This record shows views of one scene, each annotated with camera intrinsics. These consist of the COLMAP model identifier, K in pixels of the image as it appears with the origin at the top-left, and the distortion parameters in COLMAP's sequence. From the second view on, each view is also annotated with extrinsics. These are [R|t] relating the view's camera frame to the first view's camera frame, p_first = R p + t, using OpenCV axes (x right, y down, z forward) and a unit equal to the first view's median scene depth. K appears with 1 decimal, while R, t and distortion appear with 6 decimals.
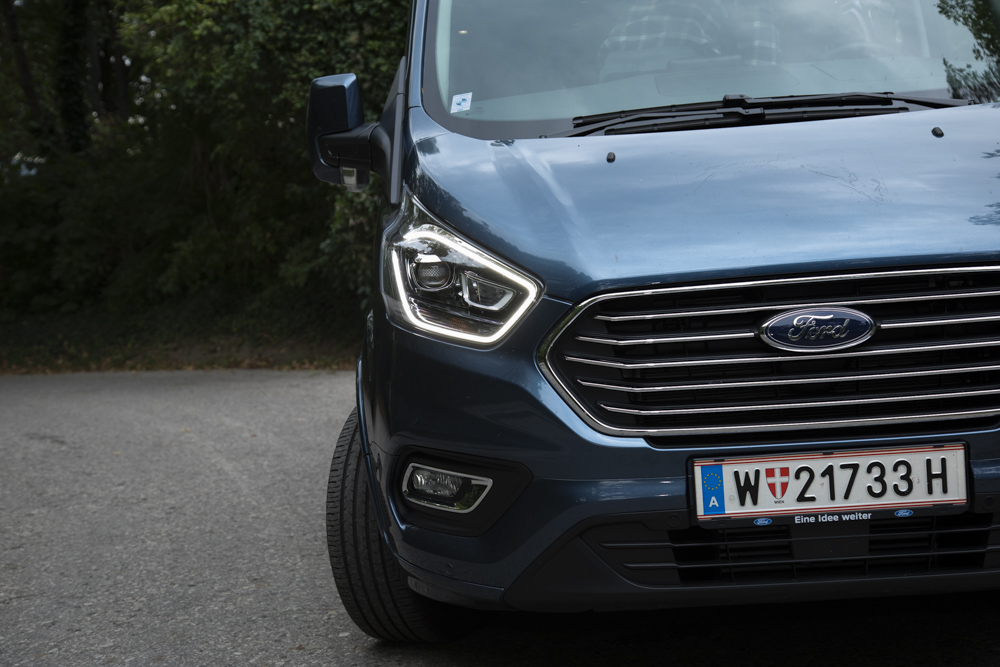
lens RADIAL K [[1515.8, 0, 496.4], [0, 1515.8, 339.5], [0, 0, 1]] dist [0.232747, 0.000000]
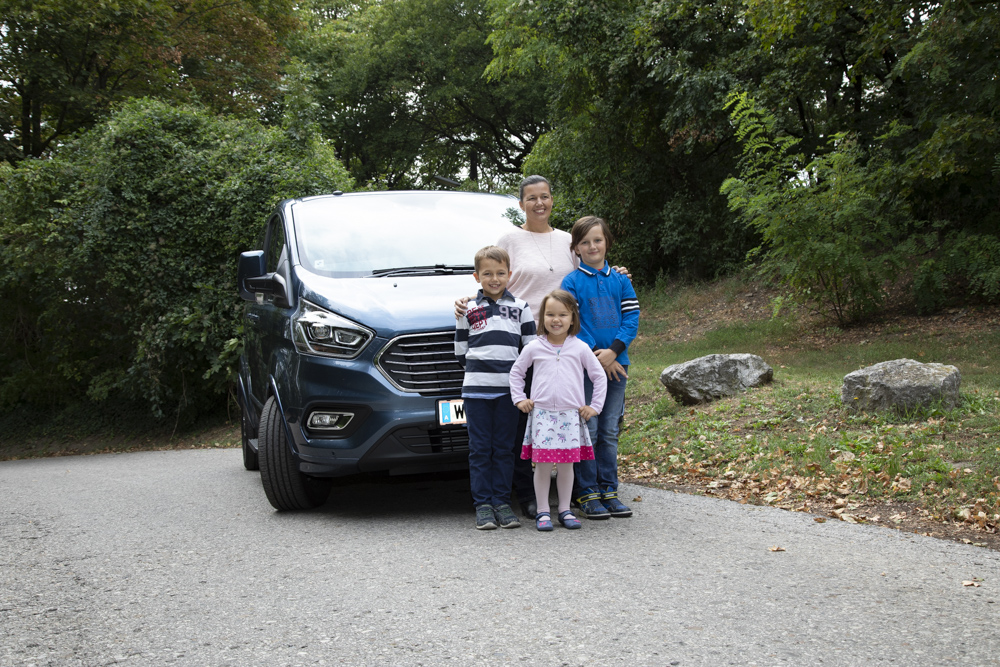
lens RADIAL K [[1006.6, 0, 495.0], [0, 1006.6, 332.5], [0, 0, 1]] dist [0.047362, 0.000000]
pose [[0.956450, 0.016004, 0.291456, -0.226312], [0.020655, 0.992282, -0.122269, 0.145602], [-0.291163, 0.122965, 0.948738, -0.521535]]
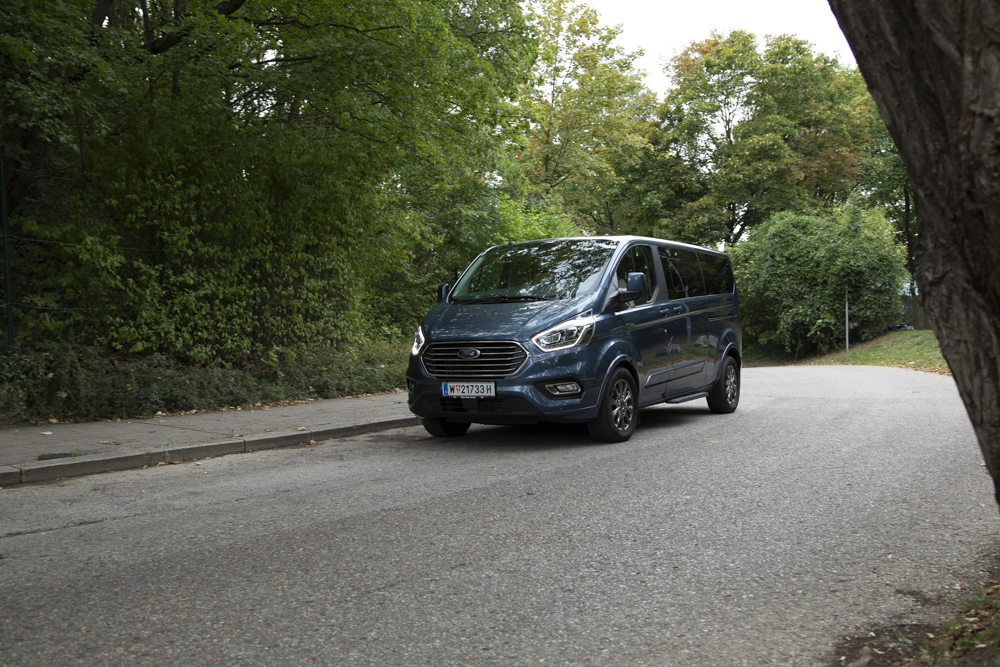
lens RADIAL K [[919.0, 0, 499.2], [0, 919.0, 330.9], [0, 0, 1]] dist [0.005532, 0.000000]
pose [[0.942669, 0.032343, -0.332159, 0.107598], [-0.059111, 0.995737, -0.070801, 0.800305], [0.328453, 0.086376, 0.940562, -8.549816]]
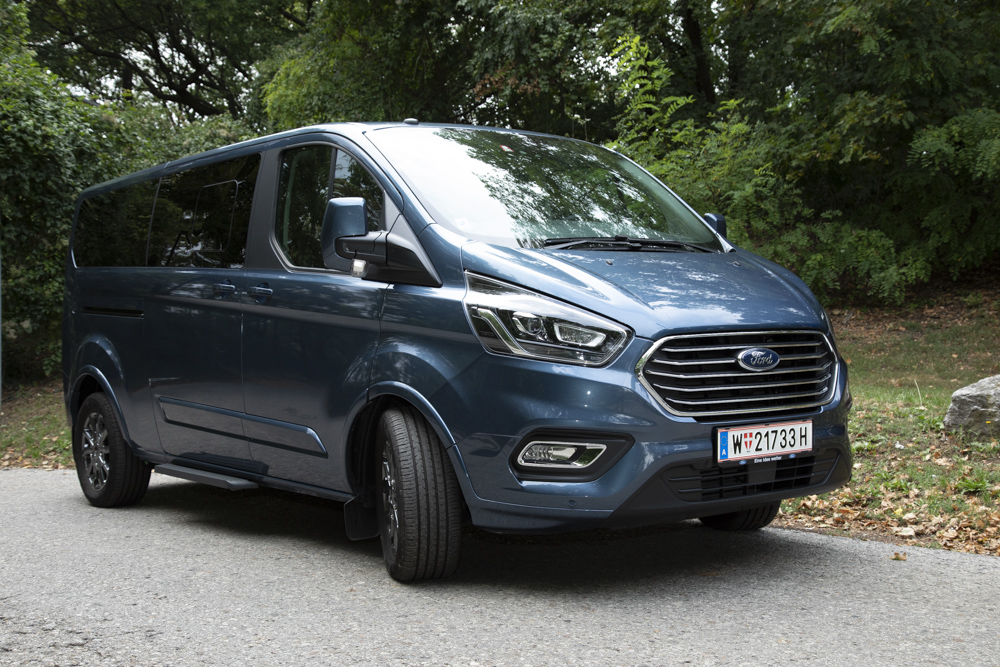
lens RADIAL K [[1207.2, 0, 502.2], [0, 1207.2, 331.5], [0, 0, 1]] dist [0.118416, 0.000000]
pose [[0.802741, 0.044577, 0.594660, -0.789998], [0.019250, 0.994745, -0.100554, 0.087869], [-0.596017, 0.092167, 0.797664, -0.004689]]
